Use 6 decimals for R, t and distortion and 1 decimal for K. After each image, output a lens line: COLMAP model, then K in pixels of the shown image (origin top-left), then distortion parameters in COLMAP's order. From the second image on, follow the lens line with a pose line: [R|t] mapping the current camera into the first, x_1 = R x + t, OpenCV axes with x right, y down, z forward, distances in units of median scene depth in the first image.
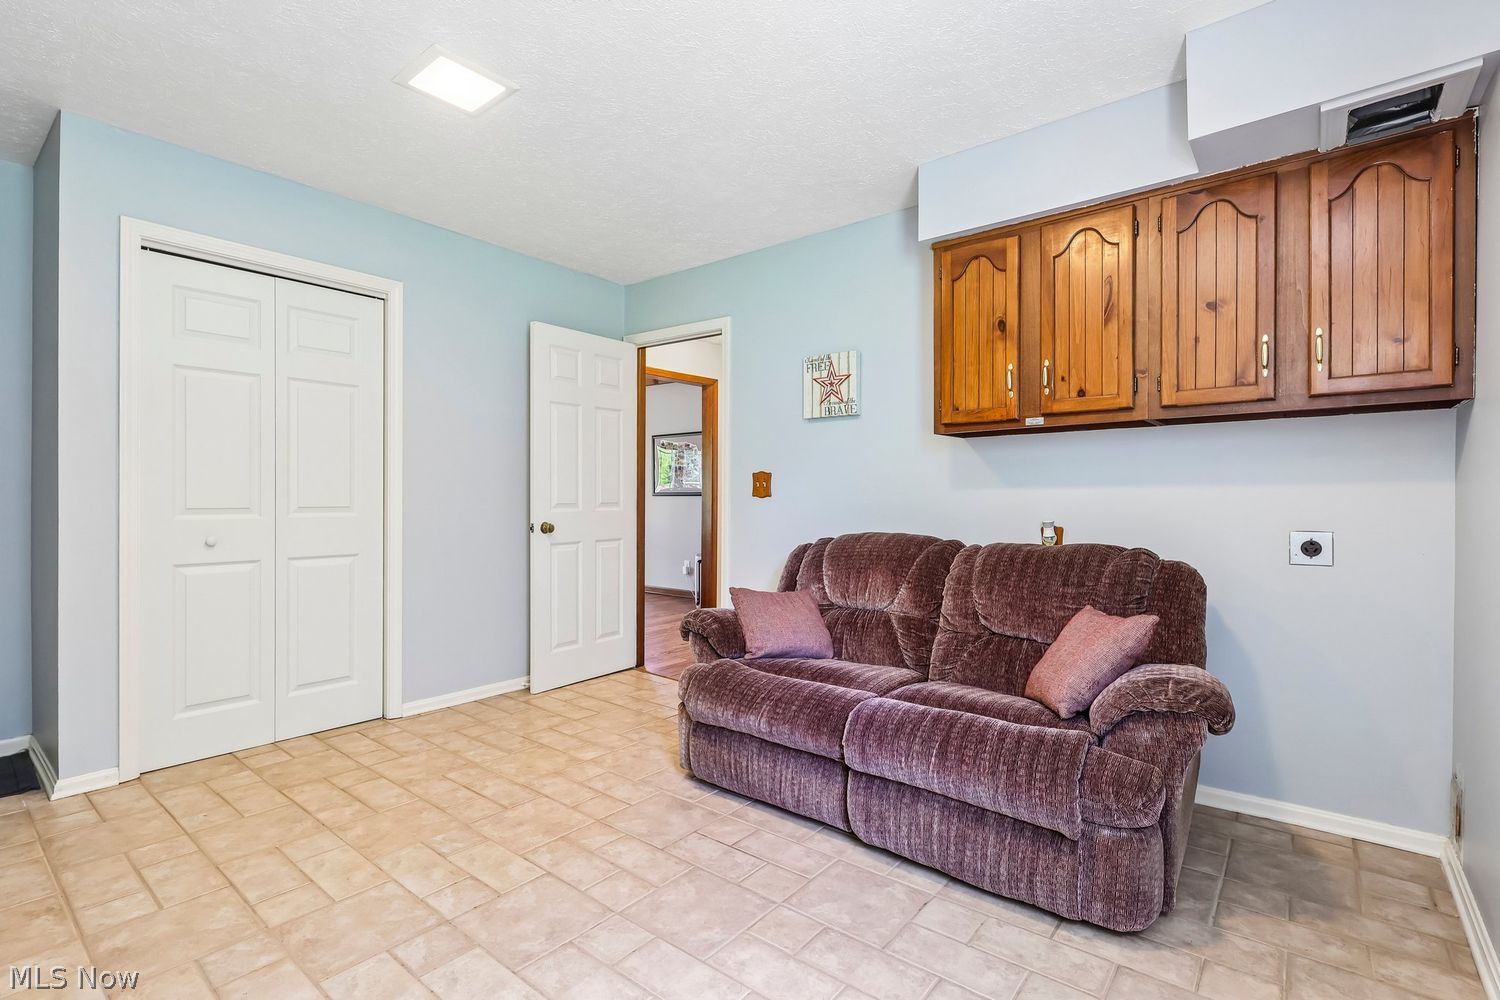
lens RADIAL K [[703.6, 0, 740.9], [0, 703.6, 493.8], [0, 0, 1]] dist [-0.004615, -0.000446]
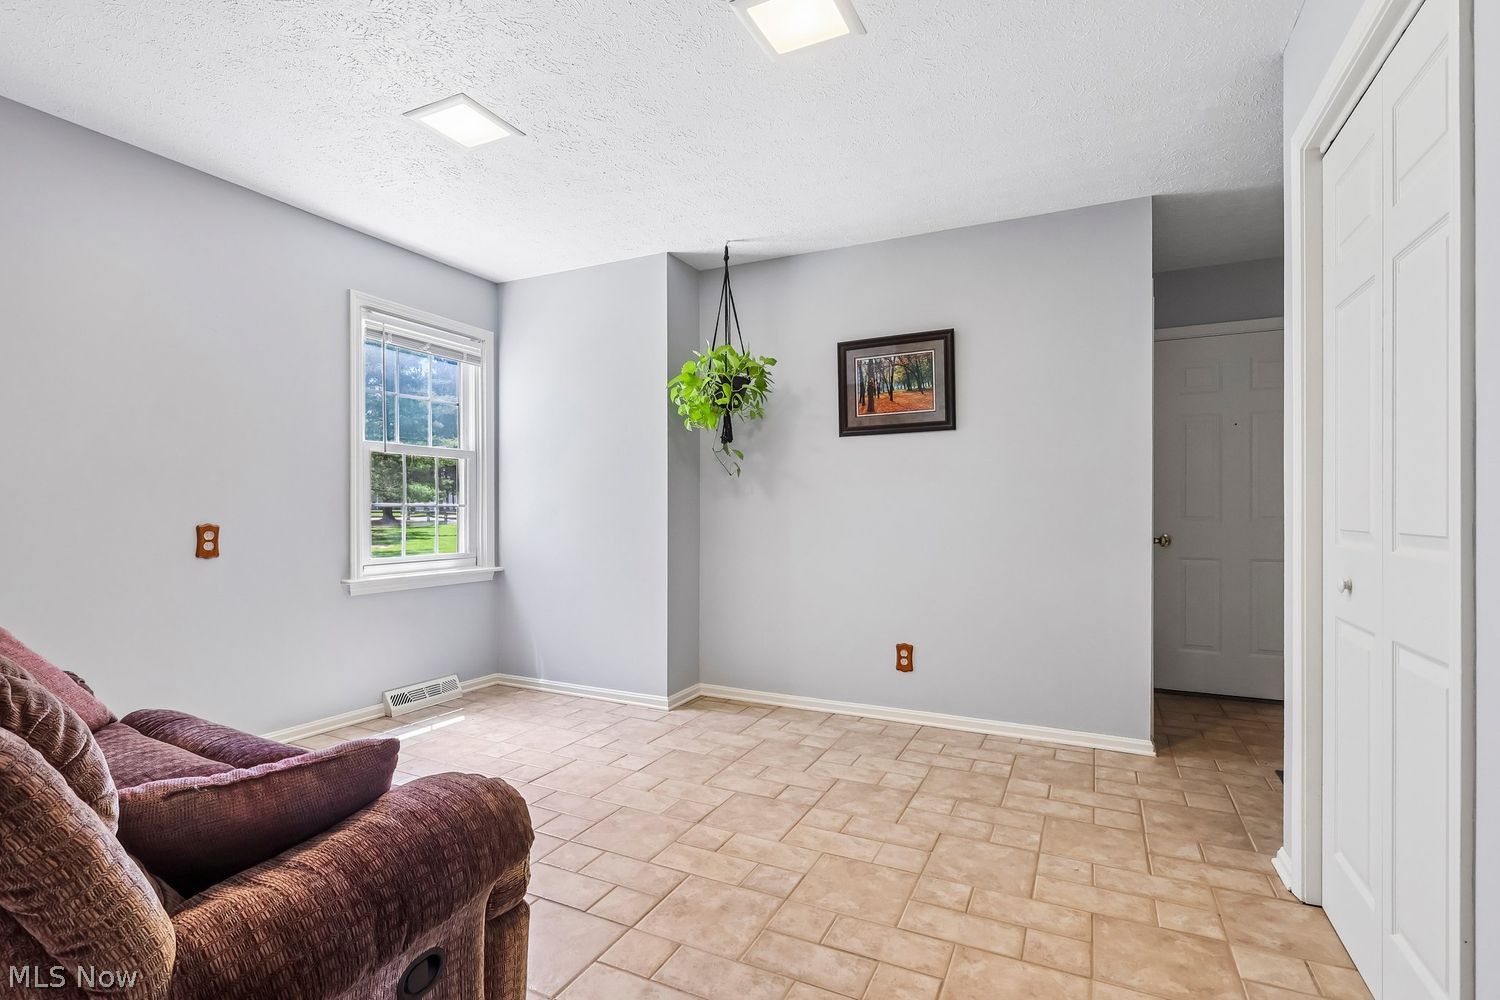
lens RADIAL K [[703.6, 0, 740.9], [0, 703.6, 493.8], [0, 0, 1]] dist [-0.004615, -0.000446]
pose [[-0.972798, -0.016642, -0.231057, -0.119756], [-0.010453, 0.999554, -0.027984, 0.008999], [0.231419, -0.024807, -0.972538, 1.596481]]
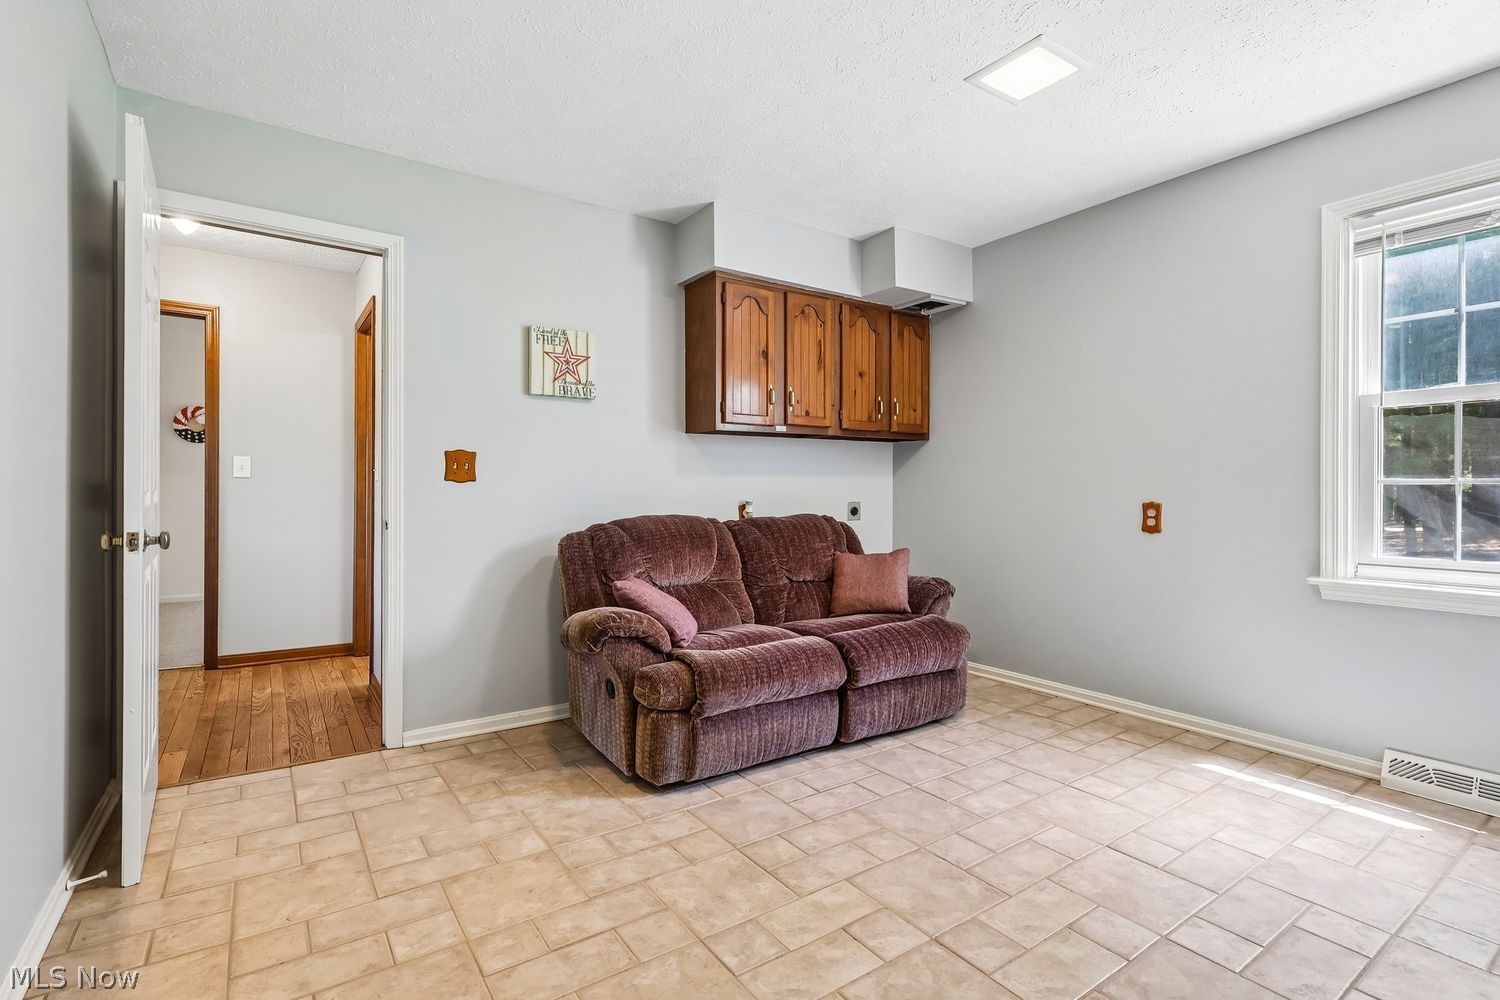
lens RADIAL K [[703.6, 0, 740.9], [0, 703.6, 493.8], [0, 0, 1]] dist [-0.004615, -0.000446]
pose [[0.273341, -0.010067, 0.961865, -0.930857], [-0.005417, 0.999913, 0.012004, 0.009573], [-0.961902, -0.008492, 0.273262, 0.676343]]
